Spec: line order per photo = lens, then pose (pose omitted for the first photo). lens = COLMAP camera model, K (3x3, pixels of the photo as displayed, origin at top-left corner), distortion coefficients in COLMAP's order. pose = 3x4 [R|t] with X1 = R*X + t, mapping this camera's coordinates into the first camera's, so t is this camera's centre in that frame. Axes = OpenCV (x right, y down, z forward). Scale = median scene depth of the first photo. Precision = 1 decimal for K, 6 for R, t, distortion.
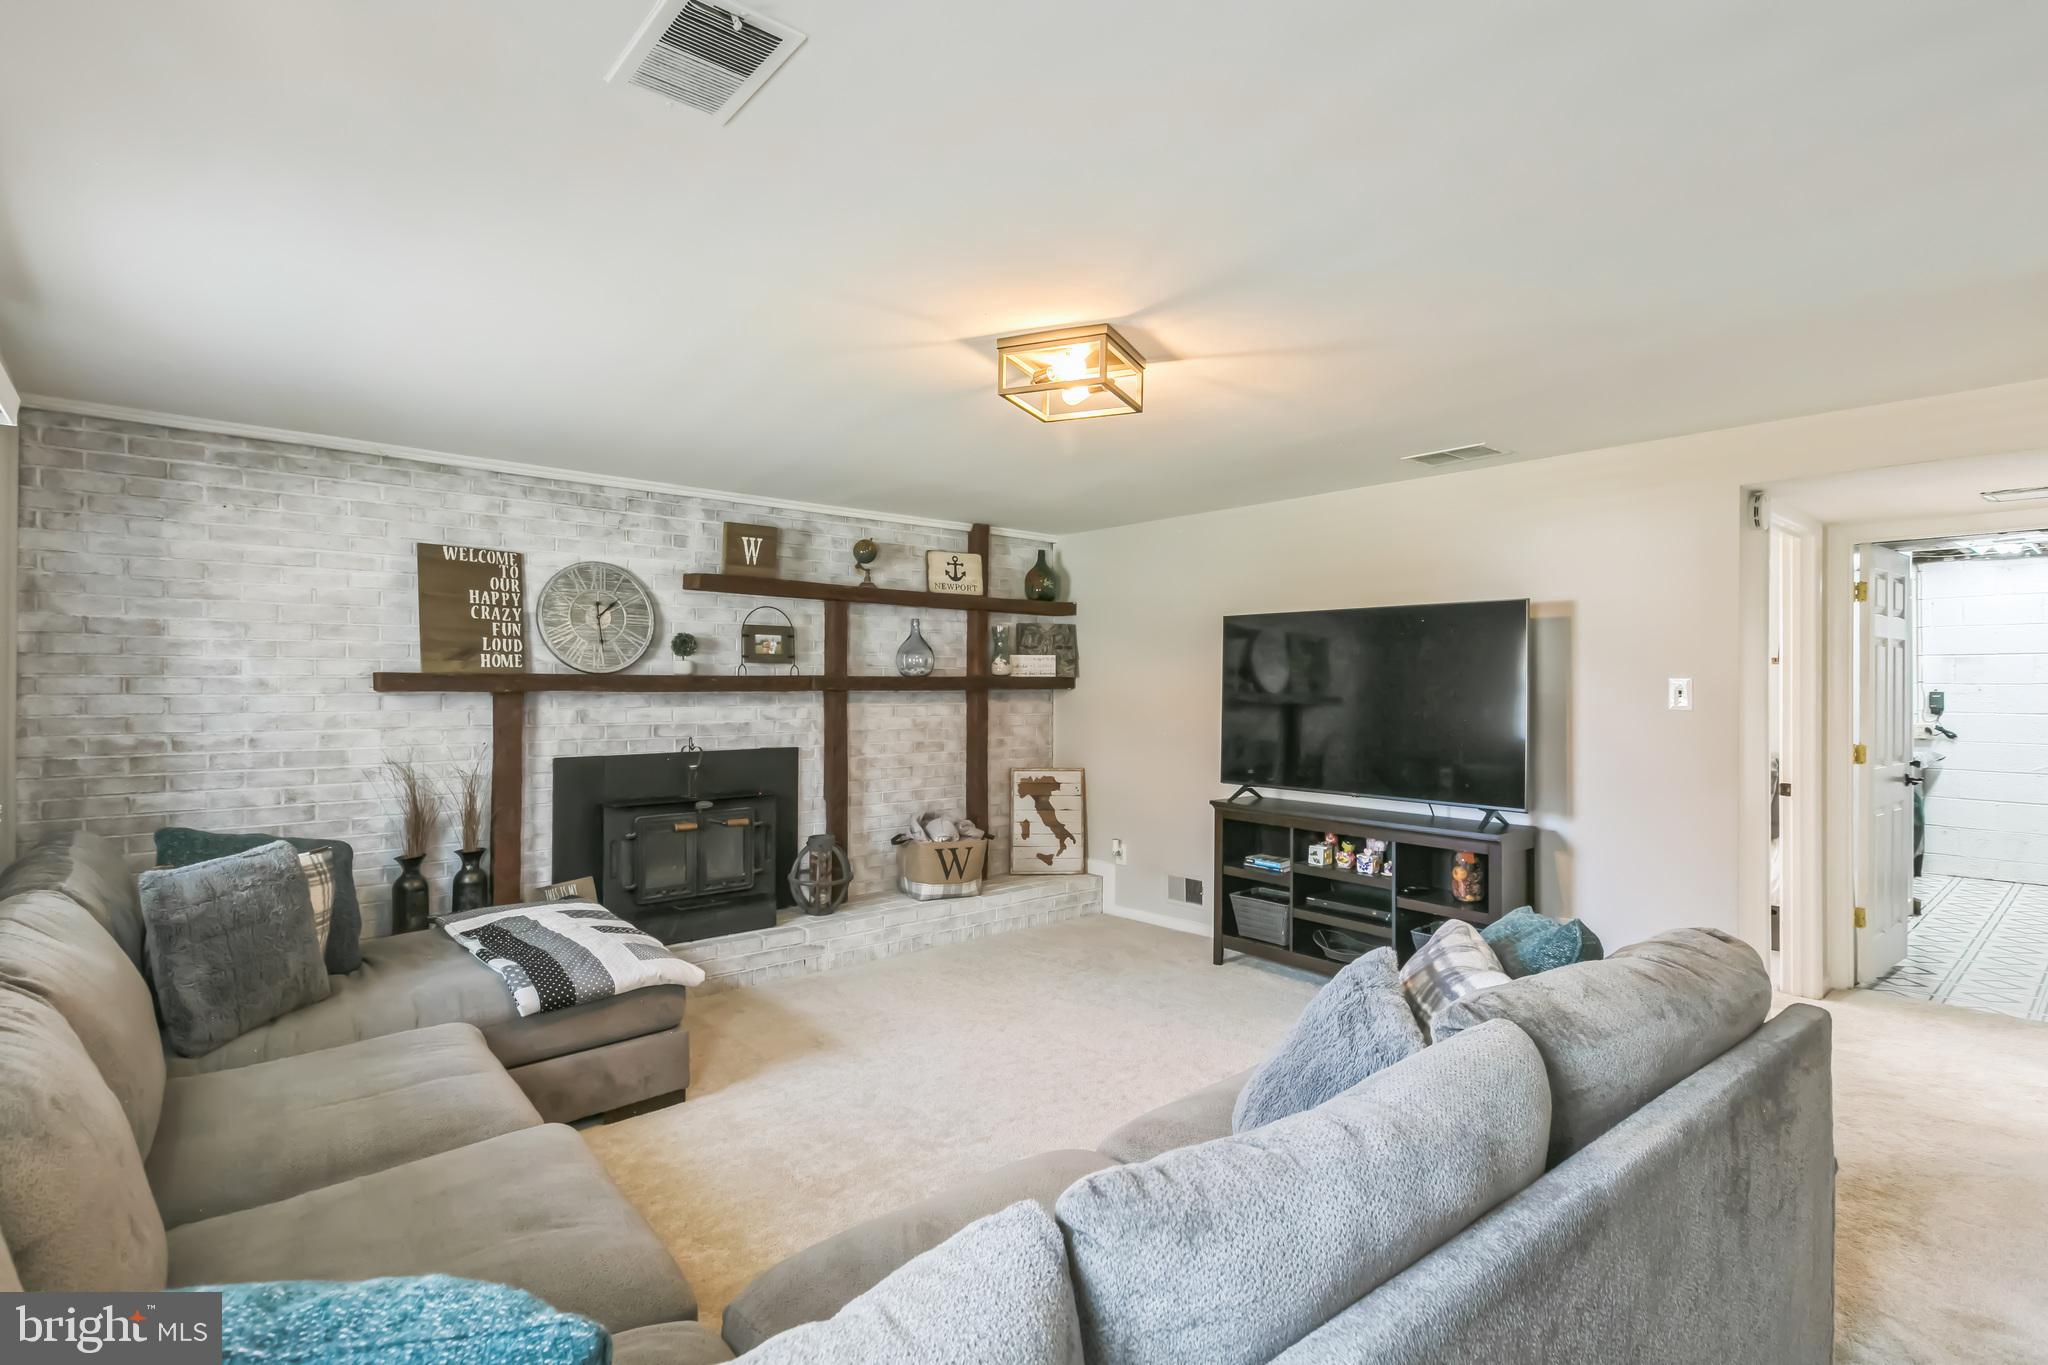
lens RADIAL K [[964.1, 0, 1028.1], [0, 964.1, 689.6], [0, 0, 1]] dist [-0.001366, -0.000265]
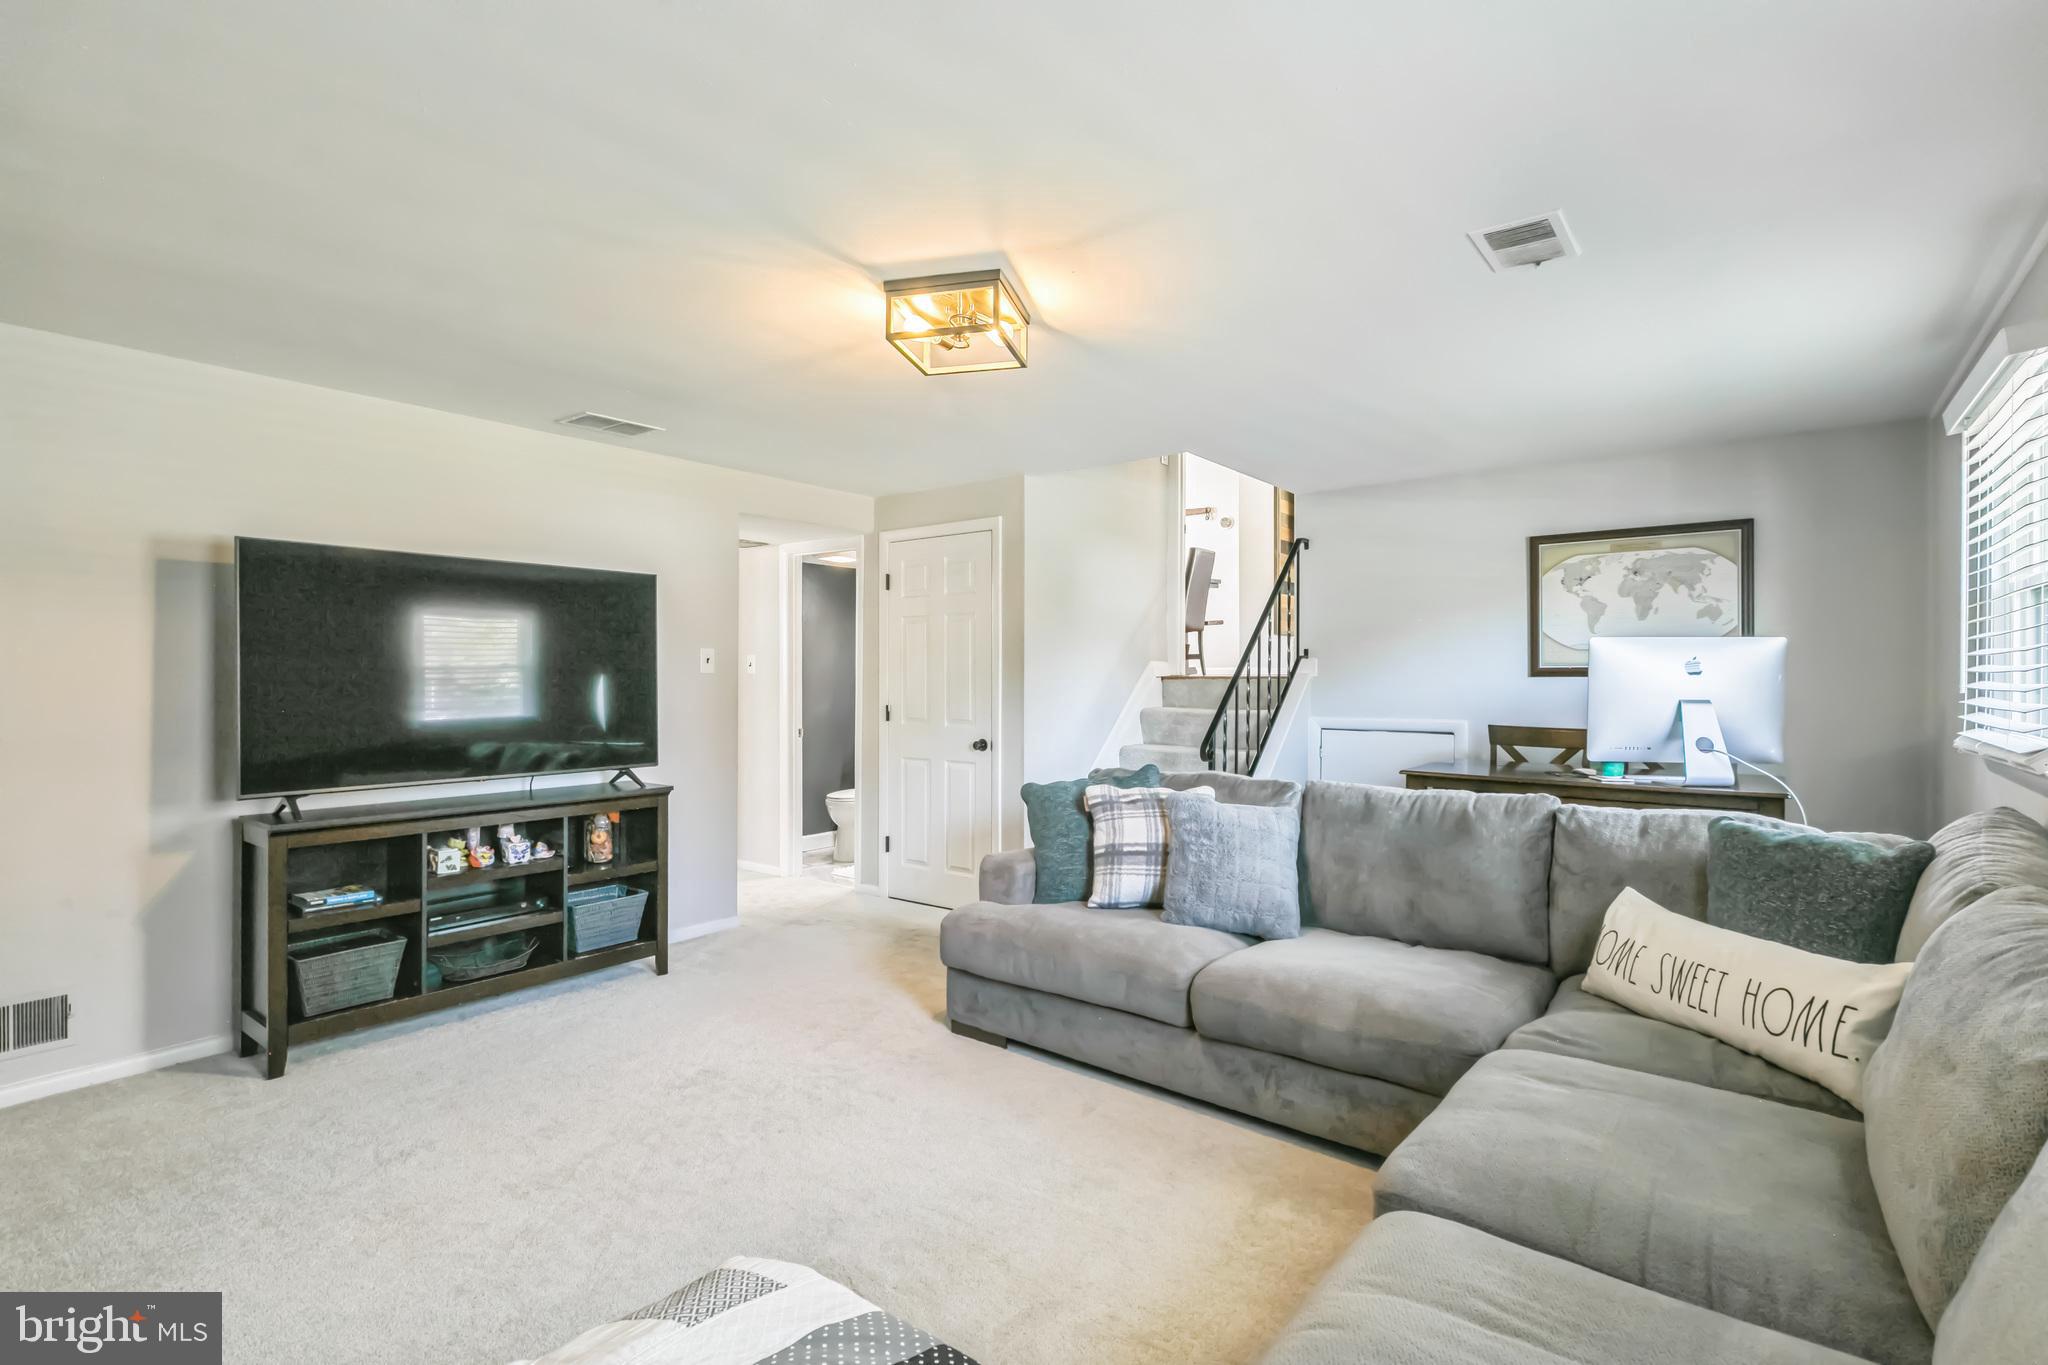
lens RADIAL K [[964.1, 0, 1028.1], [0, 964.1, 689.6], [0, 0, 1]] dist [-0.001366, -0.000265]
pose [[-0.200954, -0.016622, 0.979460, -0.580587], [0.002828, 0.999842, 0.017549, 0.017662], [-0.979597, 0.006296, -0.200876, 0.694317]]
